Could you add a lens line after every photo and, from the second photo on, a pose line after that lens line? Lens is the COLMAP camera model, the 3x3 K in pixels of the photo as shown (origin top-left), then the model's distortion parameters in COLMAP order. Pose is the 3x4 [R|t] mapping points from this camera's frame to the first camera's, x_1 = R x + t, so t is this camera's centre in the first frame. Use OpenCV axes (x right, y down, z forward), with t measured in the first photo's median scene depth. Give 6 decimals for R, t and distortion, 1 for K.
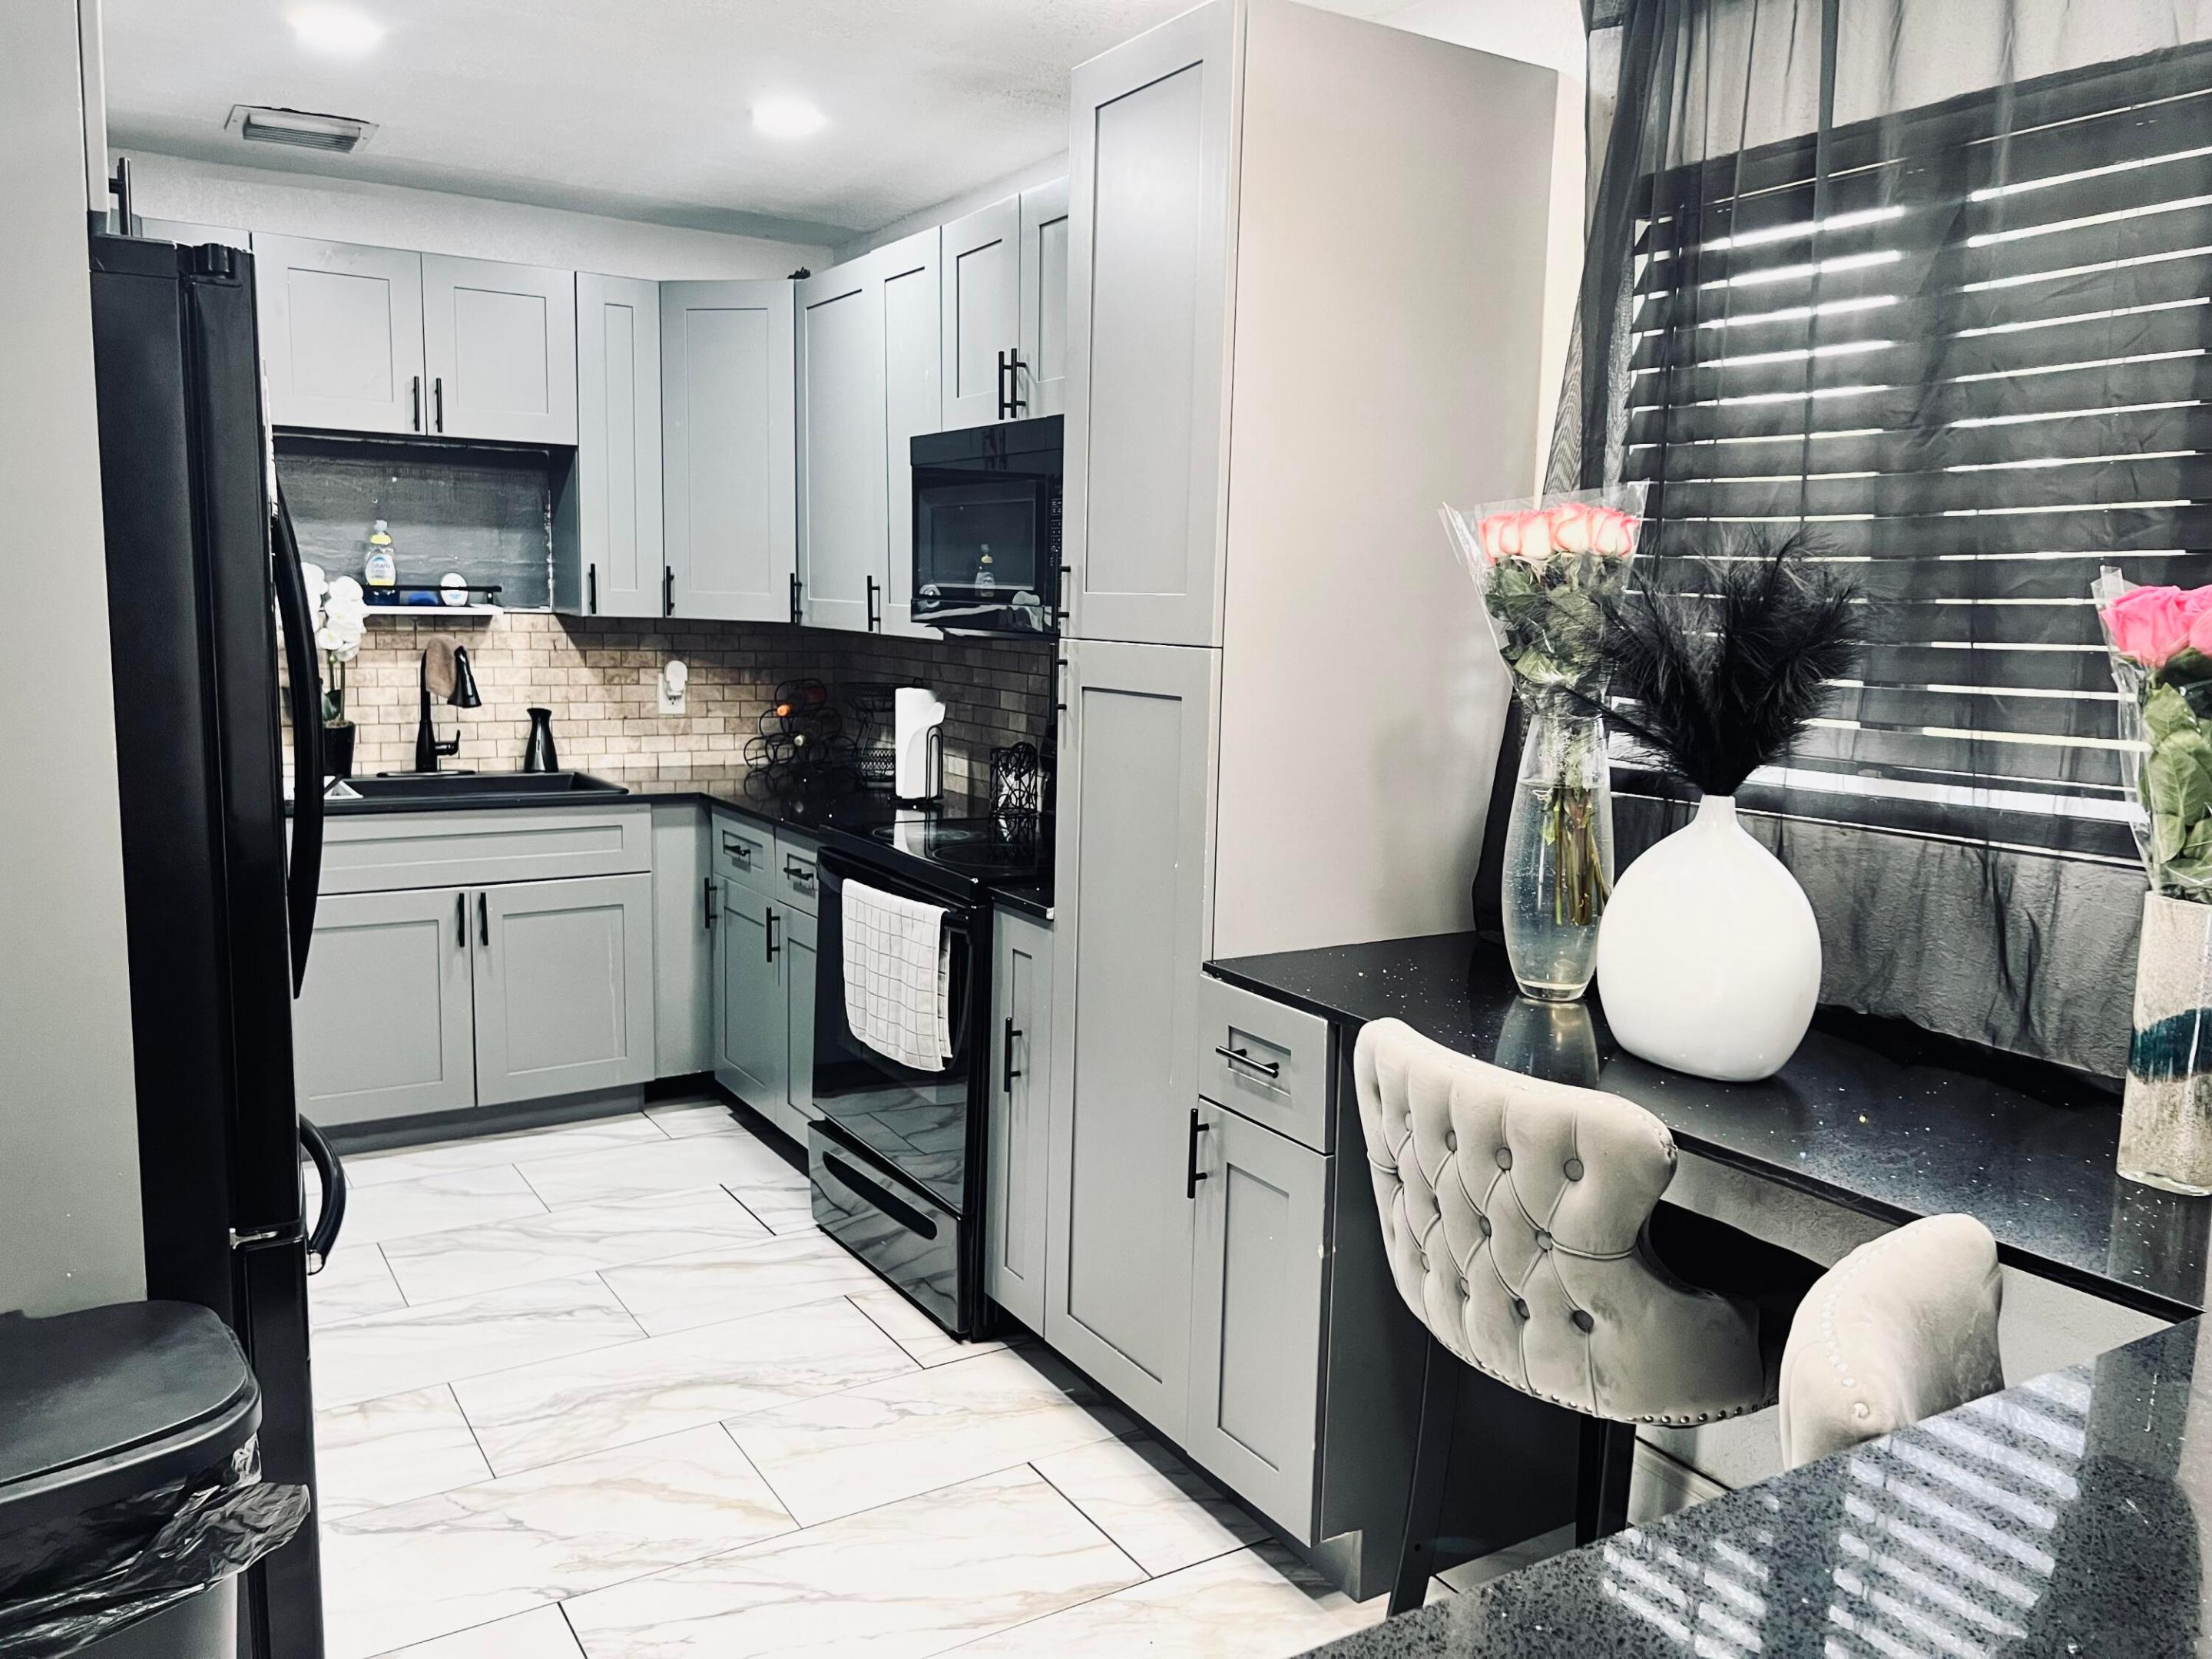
lens RADIAL K [[1663.7, 0, 1114.2], [0, 1663.7, 833.7], [0, 0, 1]] dist [0.034172, -0.039197]
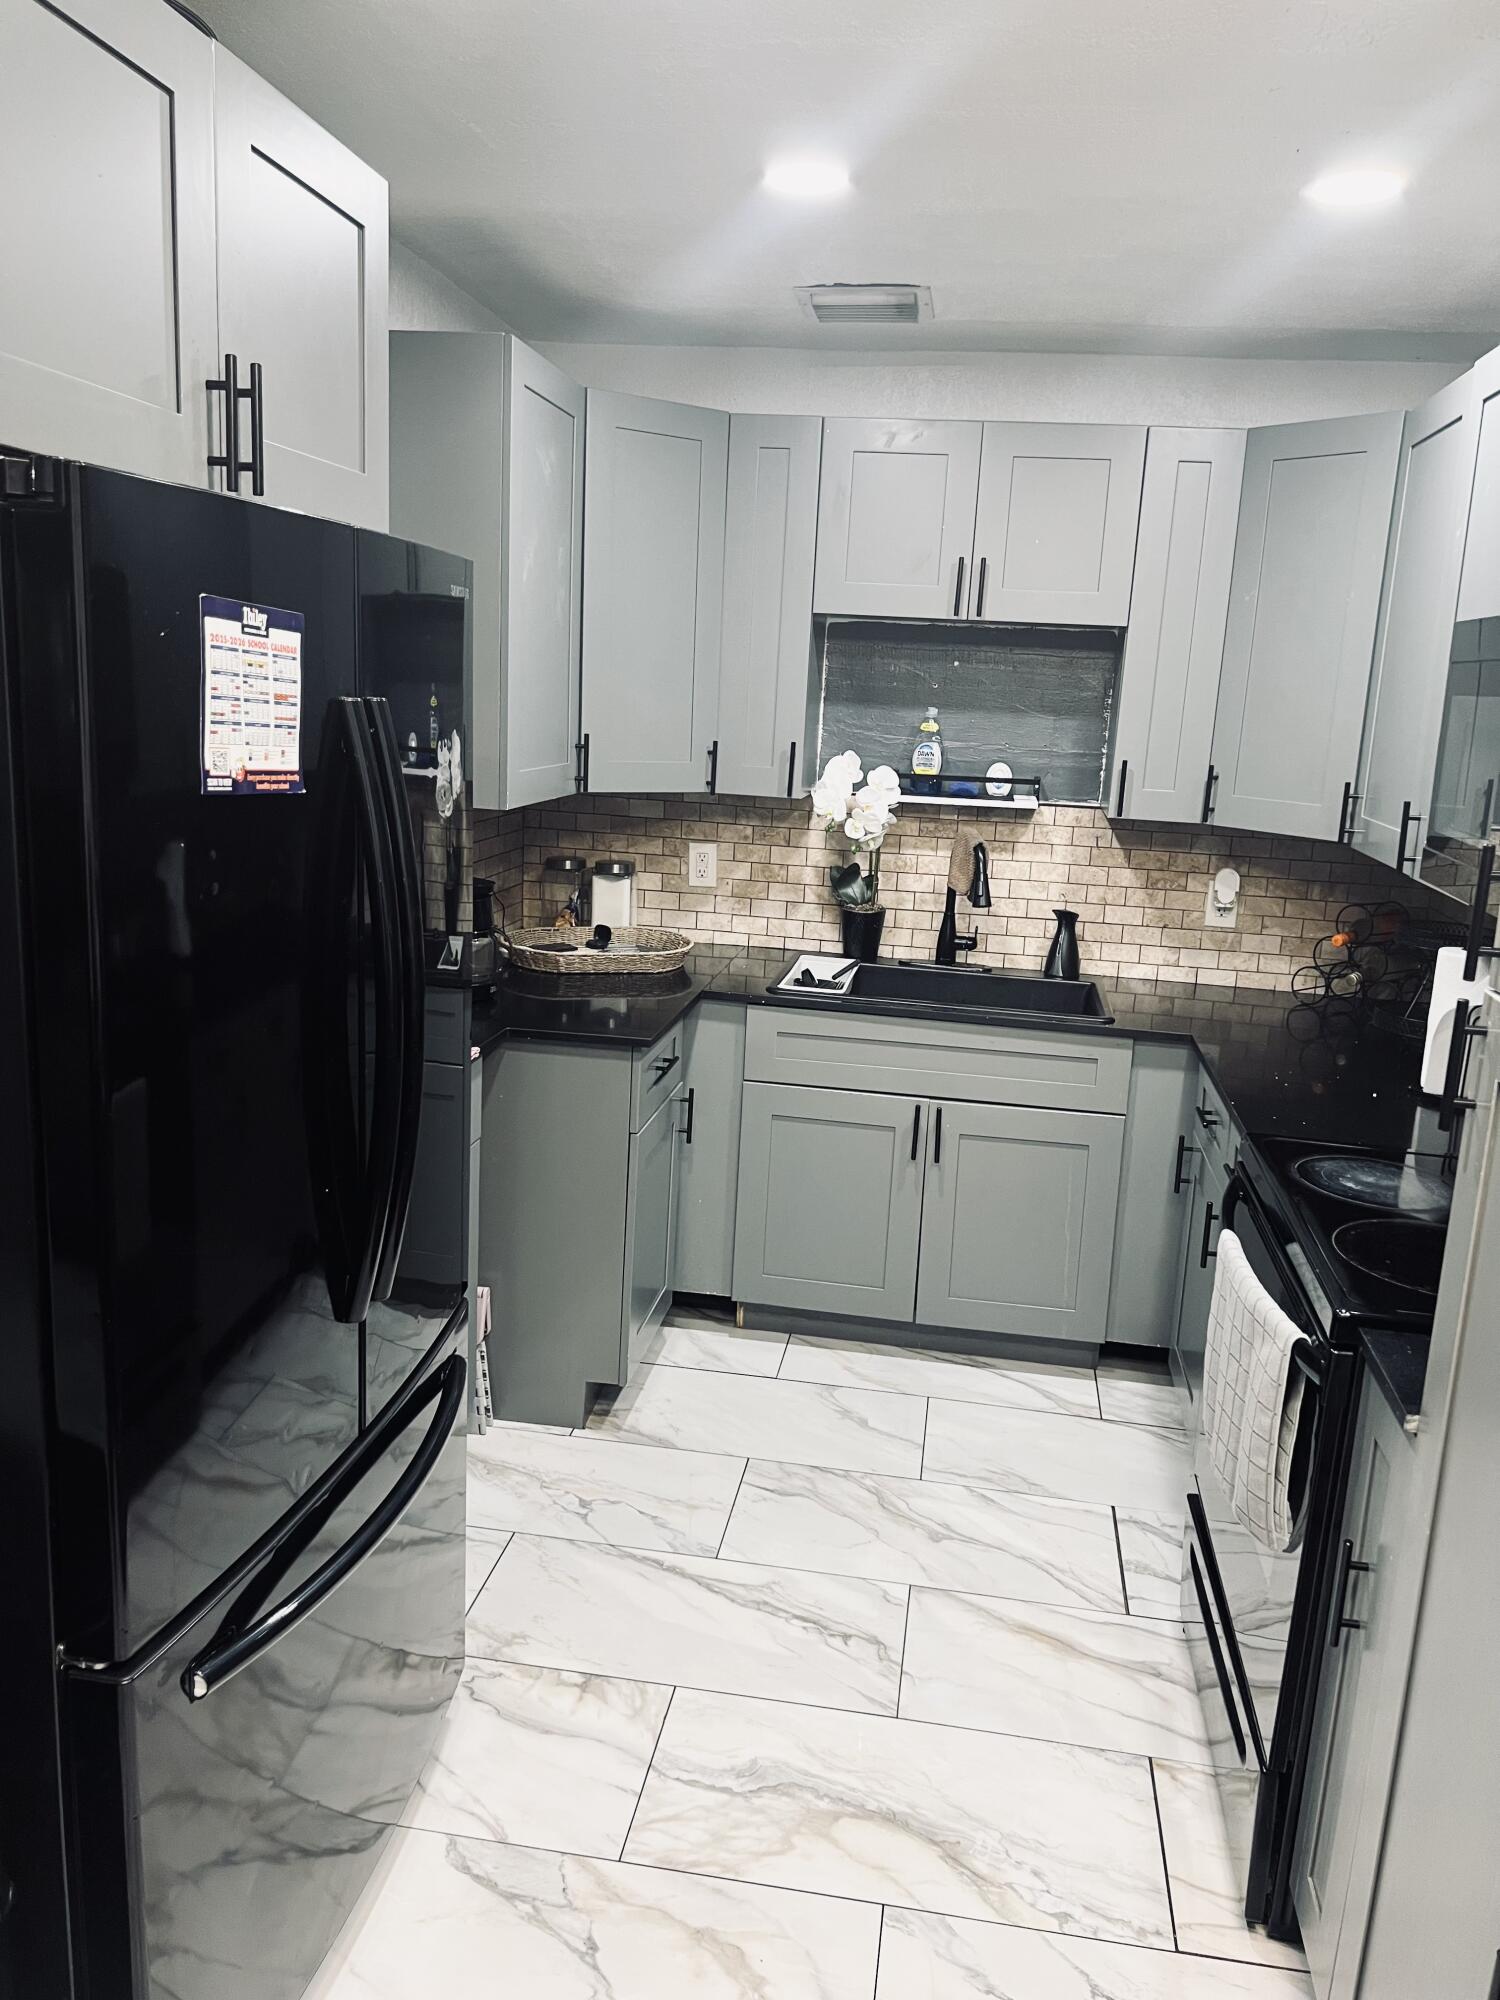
lens RADIAL K [[1504.2, 0, 751.4], [0, 1504.2, 1004.8], [0, 0, 1]] dist [0.034172, -0.039197]
pose [[0.759233, 0.148387, -0.633677, 0.065719], [-0.124003, 0.988807, 0.082975, -0.073814], [0.638897, 0.015580, 0.769135, 0.251931]]
